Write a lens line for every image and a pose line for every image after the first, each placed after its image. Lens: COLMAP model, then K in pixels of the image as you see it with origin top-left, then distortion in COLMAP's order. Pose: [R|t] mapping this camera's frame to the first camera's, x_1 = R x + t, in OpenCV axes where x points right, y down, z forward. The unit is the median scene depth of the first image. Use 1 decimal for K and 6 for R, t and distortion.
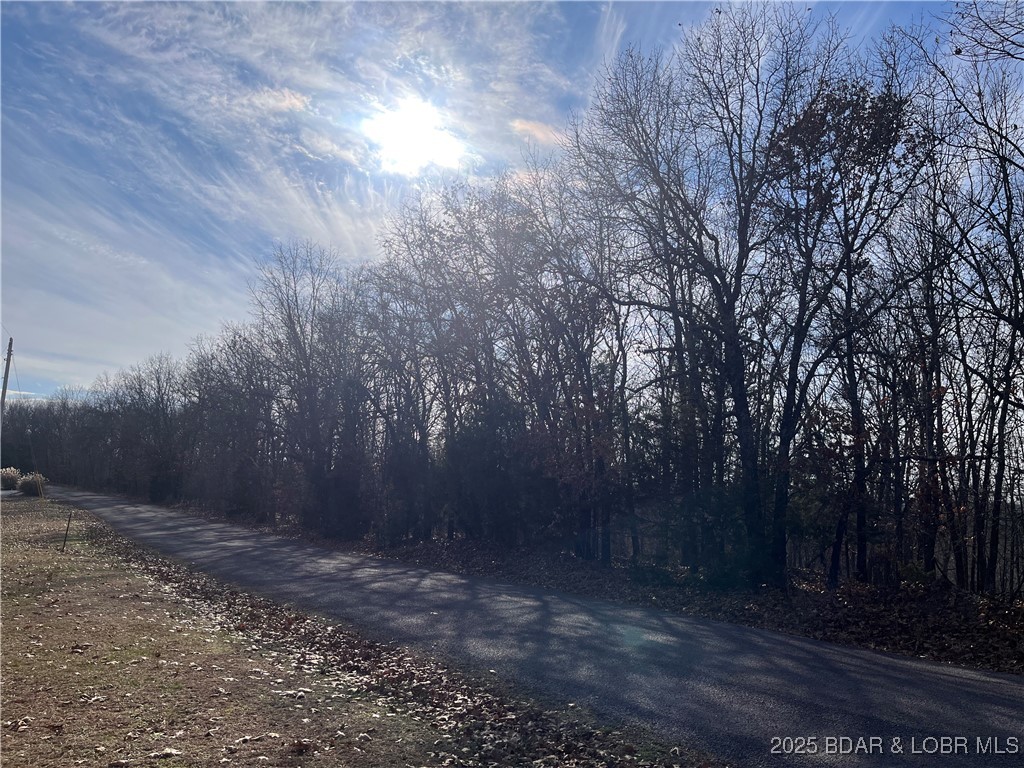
lens RADIAL K [[772.8, 0, 515.0], [0, 772.8, 391.9], [0, 0, 1]] dist [0.066015, -0.087837]
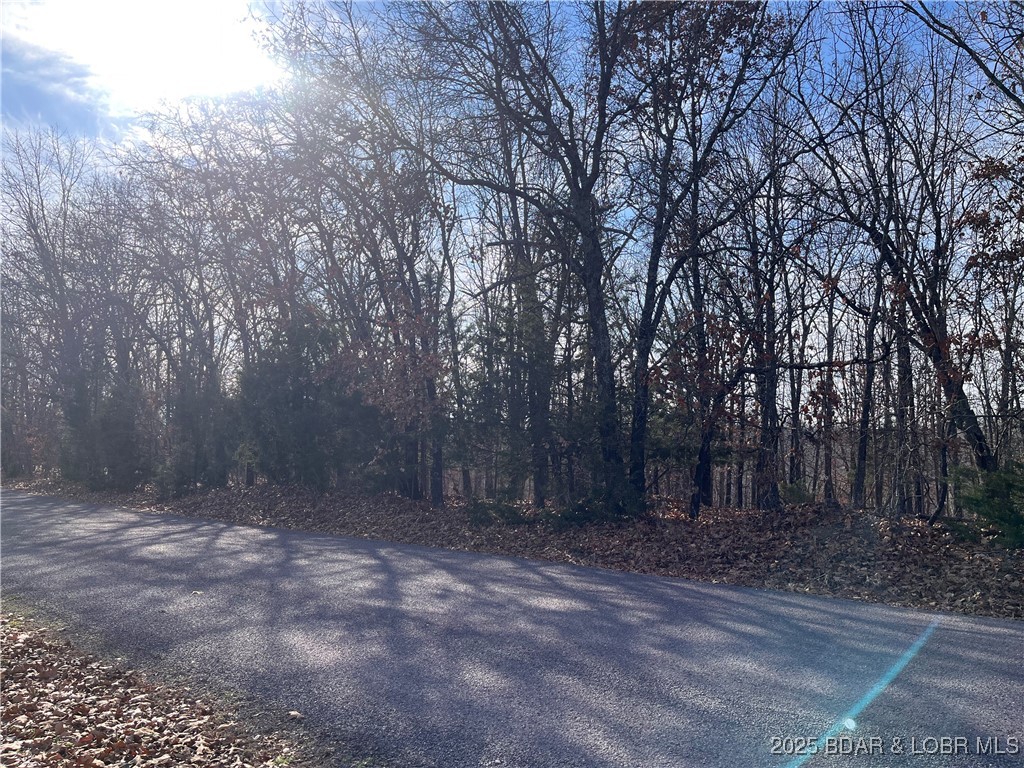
lens RADIAL K [[827.3, 0, 490.4], [0, 827.3, 380.9], [0, 0, 1]] dist [0.076019, -0.124735]
pose [[0.979887, -0.023697, 0.198142, -0.004523], [0.009807, 0.997443, 0.070791, 0.022234], [-0.199313, -0.067424, 0.977614, 0.102054]]
